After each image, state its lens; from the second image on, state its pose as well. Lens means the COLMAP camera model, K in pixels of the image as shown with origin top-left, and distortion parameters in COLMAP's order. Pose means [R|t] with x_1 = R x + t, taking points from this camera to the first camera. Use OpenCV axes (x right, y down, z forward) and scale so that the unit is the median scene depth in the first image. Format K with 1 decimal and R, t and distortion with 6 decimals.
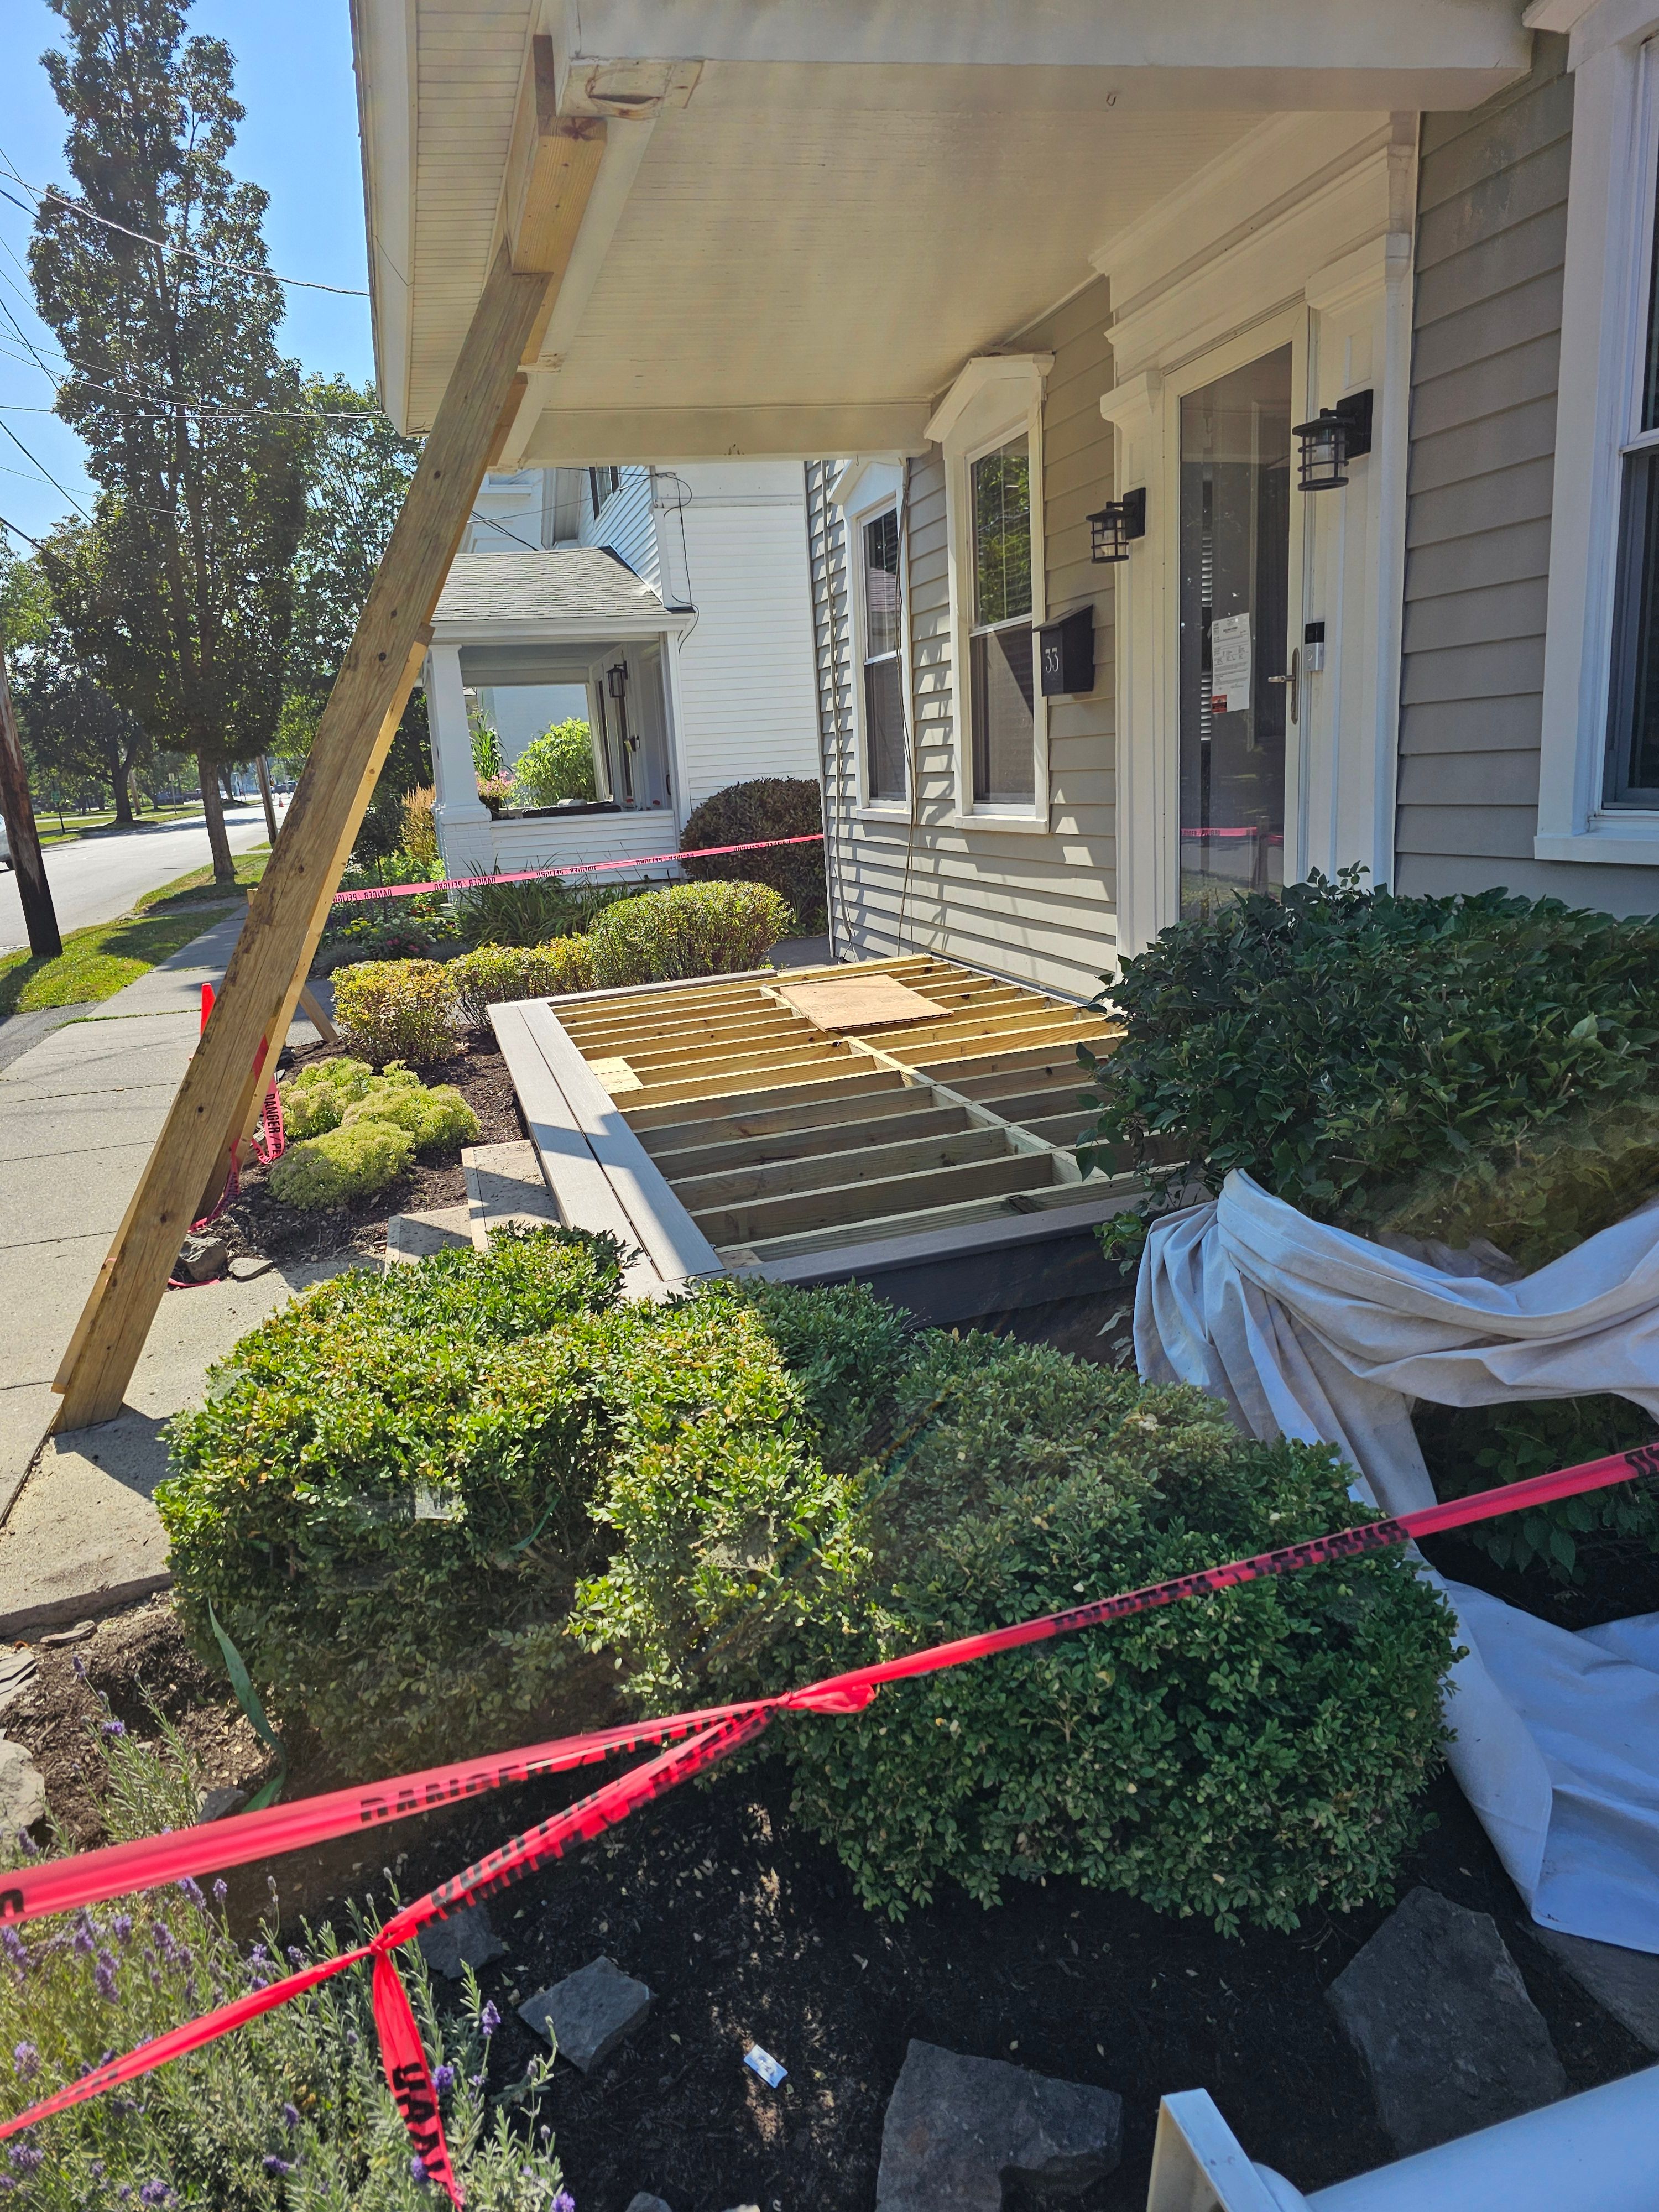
lens RADIAL K [[1514.5, 0, 770.3], [0, 1514.5, 1056.1], [0, 0, 1]] dist [0.091643, -0.047541]
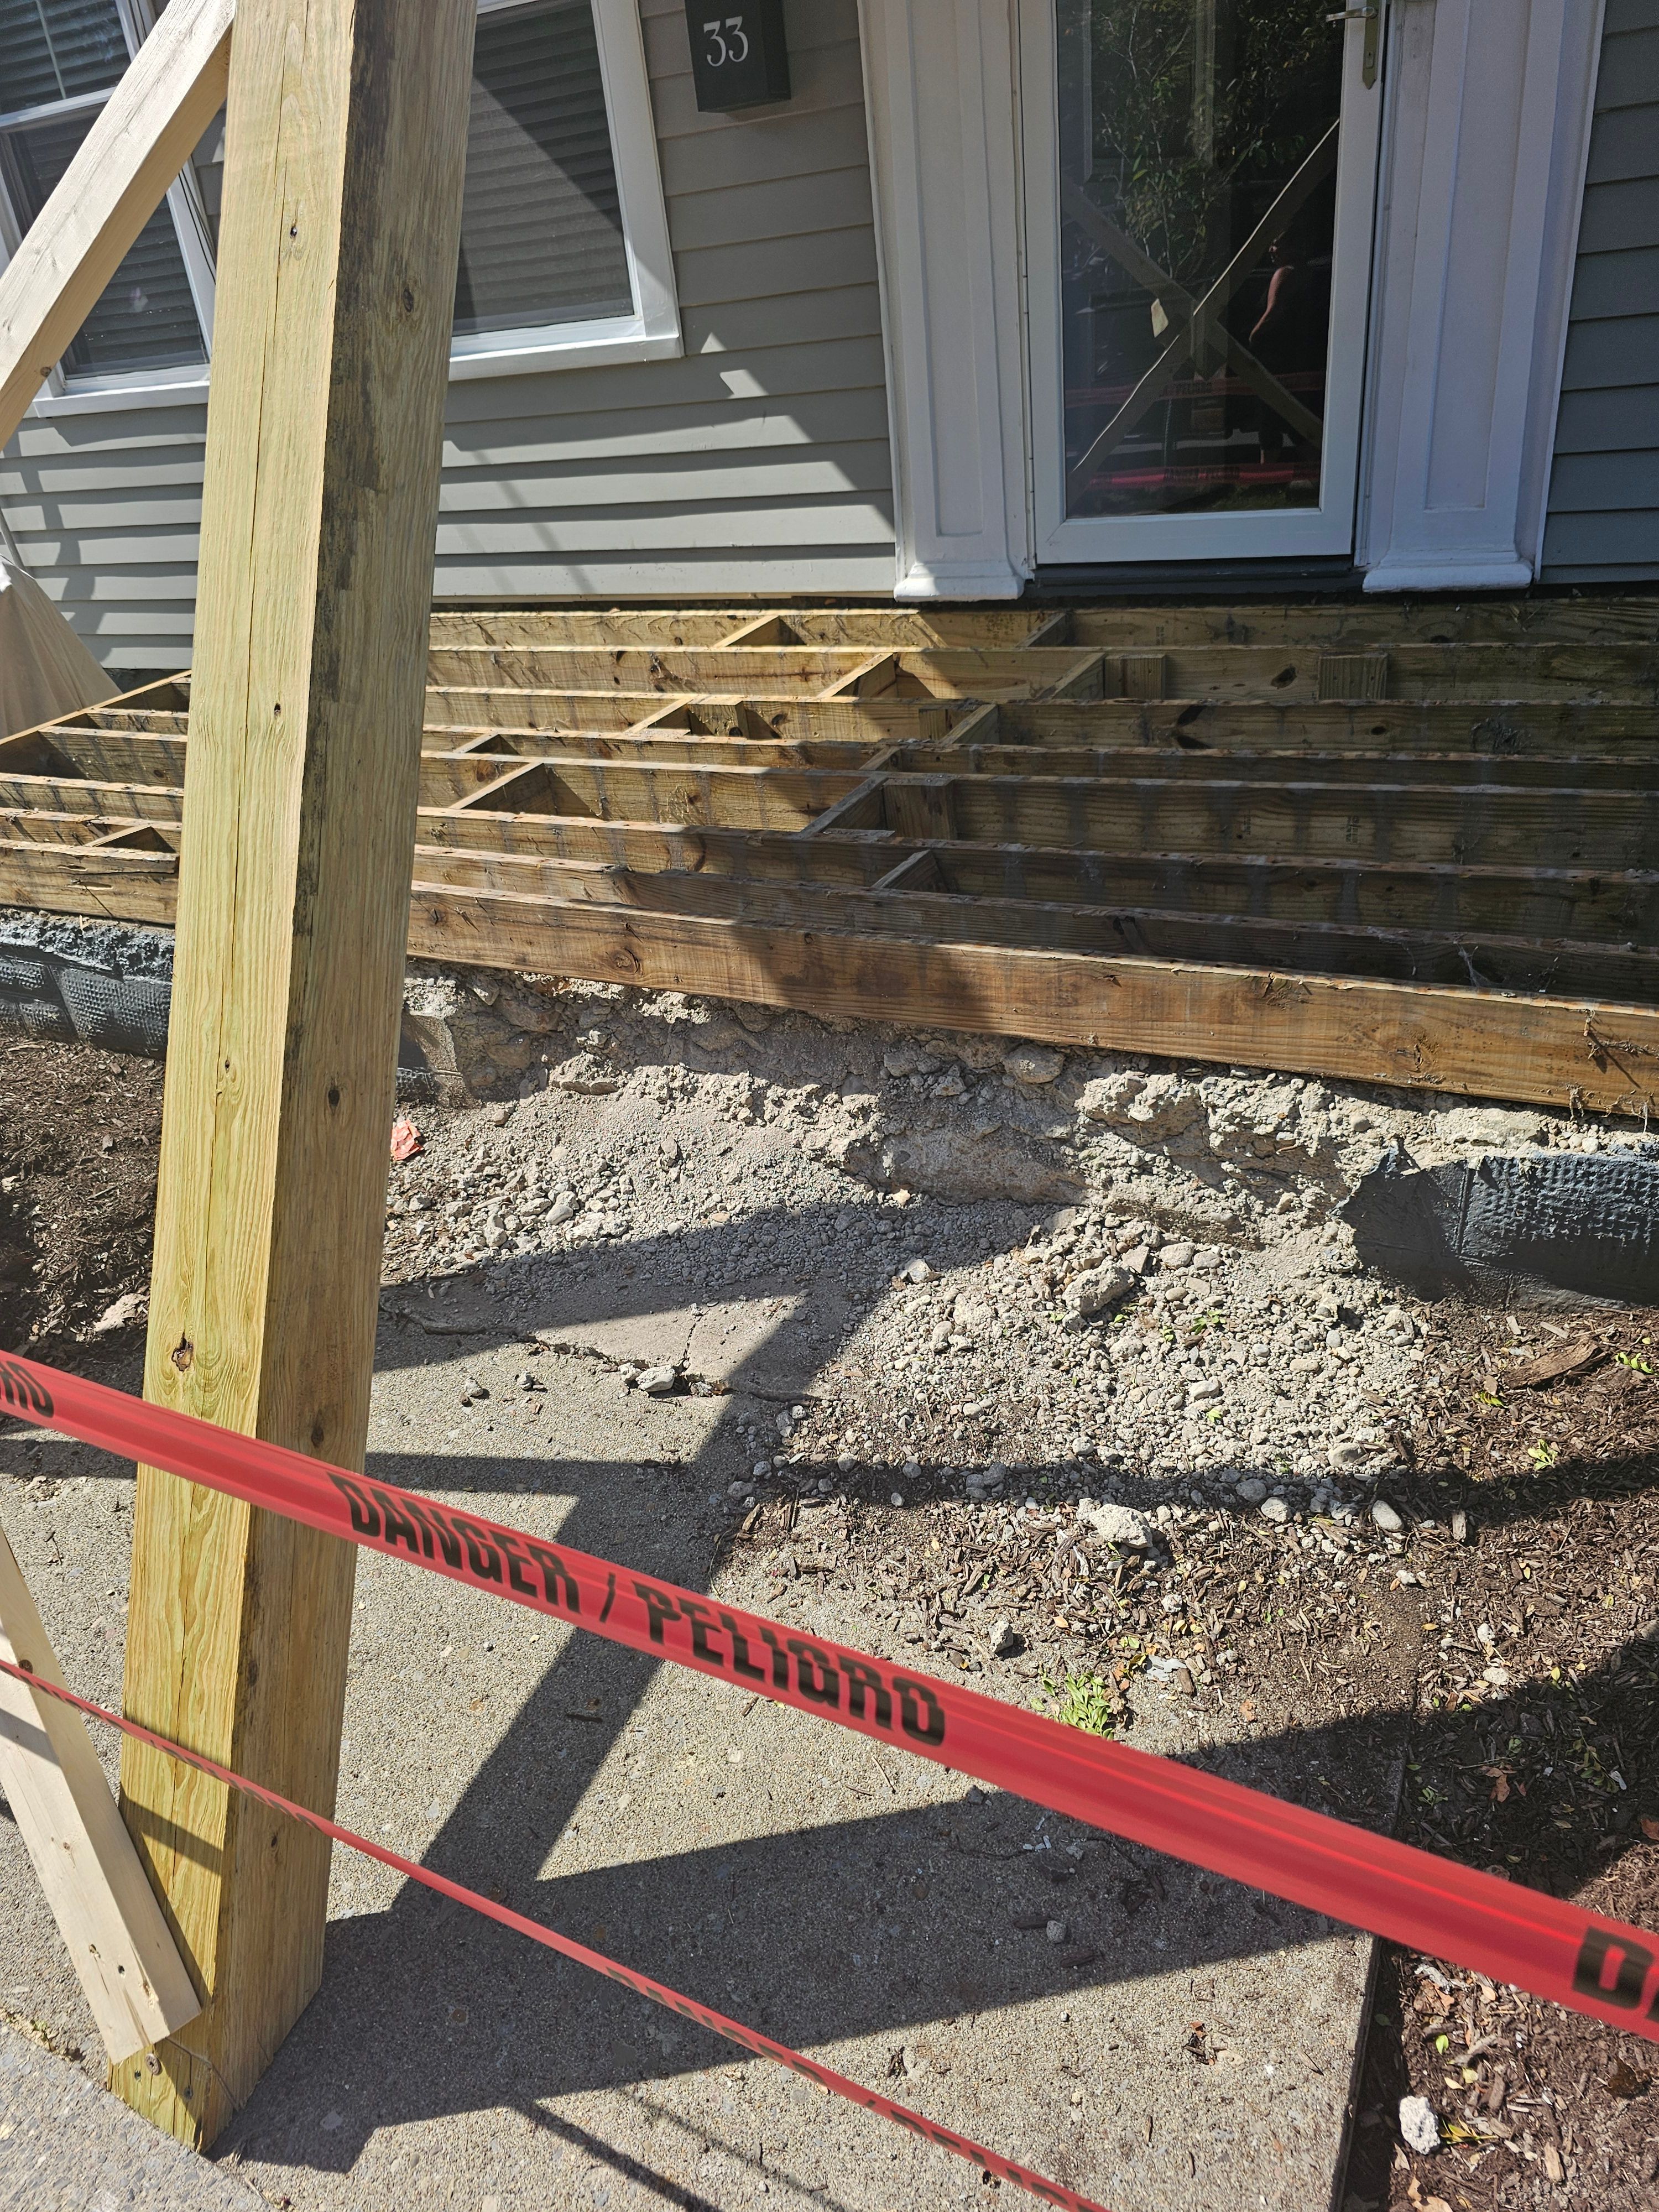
lens RADIAL K [[1546.5, 0, 811.5], [0, 1546.5, 1104.7], [0, 0, 1]] dist [0.030199, -0.003547]
pose [[0.664318, -0.353889, 0.658365, -0.335530], [0.205498, 0.933345, 0.294342, -0.026759], [-0.718646, -0.060245, 0.692761, 0.436826]]
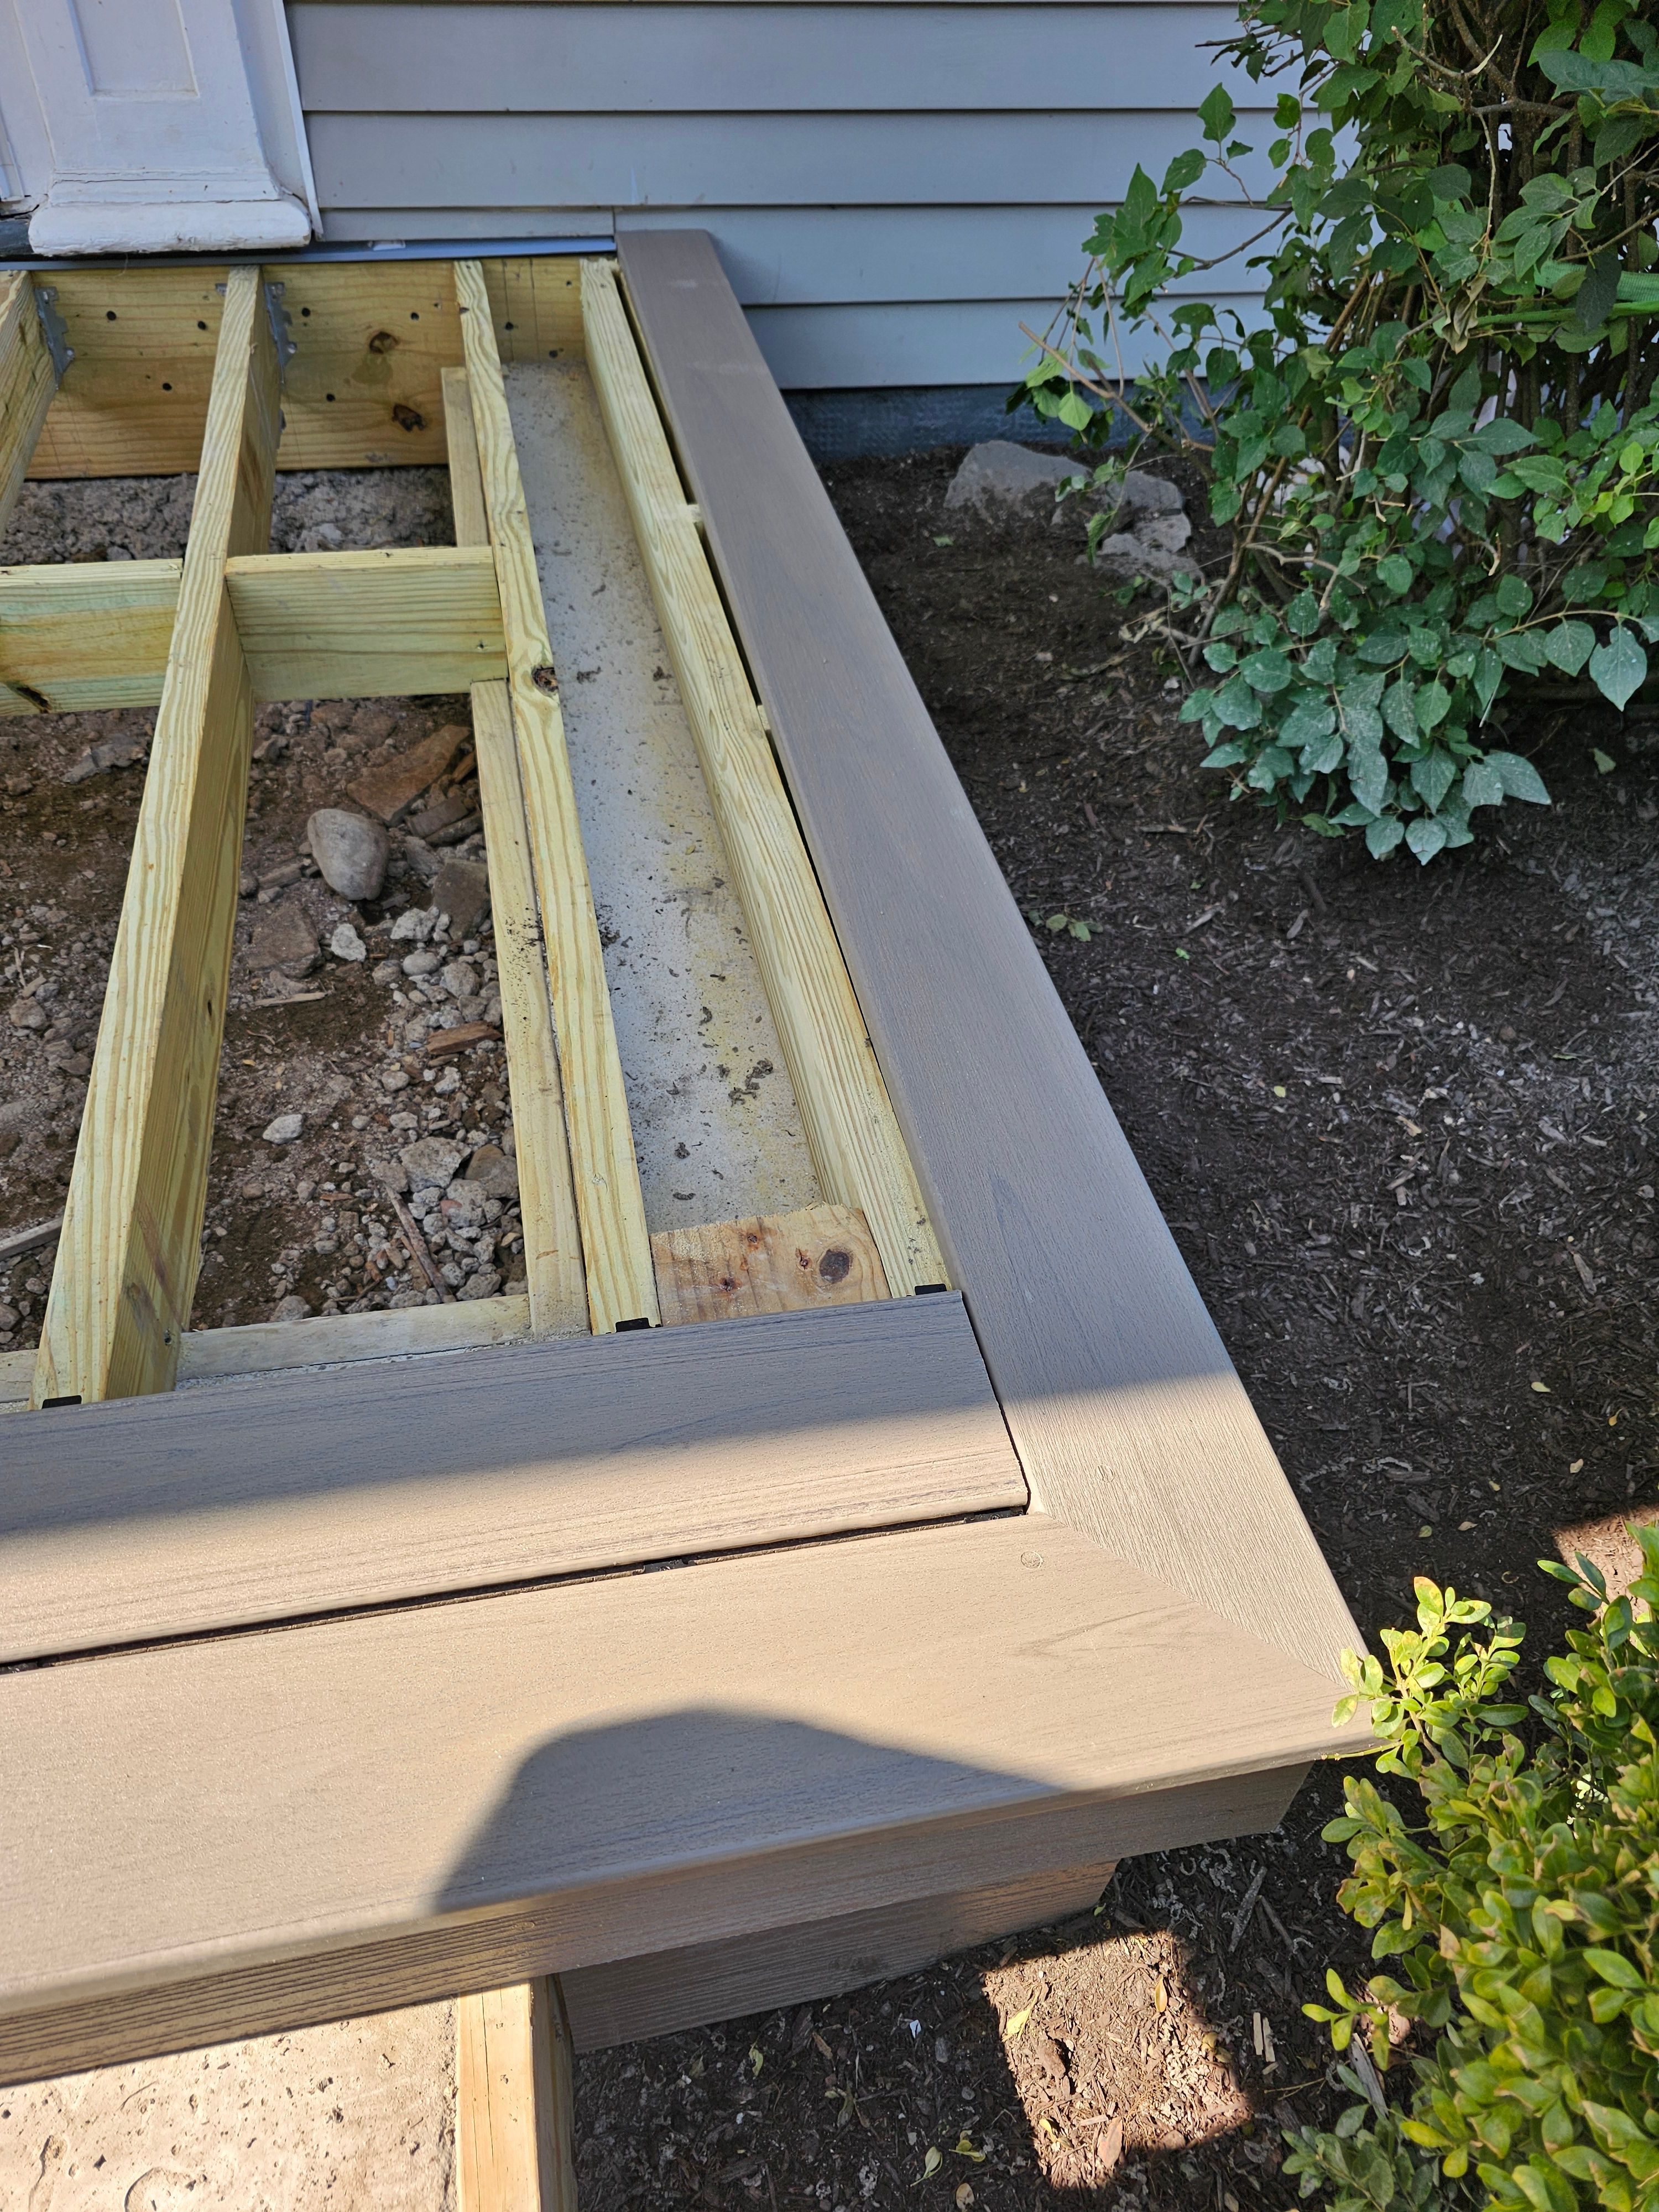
lens RADIAL K [[1494.0, 0, 817.9], [0, 1494.0, 1093.3], [0, 0, 1]] dist [0.052750, -0.043817]
pose [[0.045184, -0.635679, 0.770630, -0.108996], [0.151641, 0.766843, 0.623664, -0.030349], [-0.987402, 0.088679, 0.131044, 0.510562]]
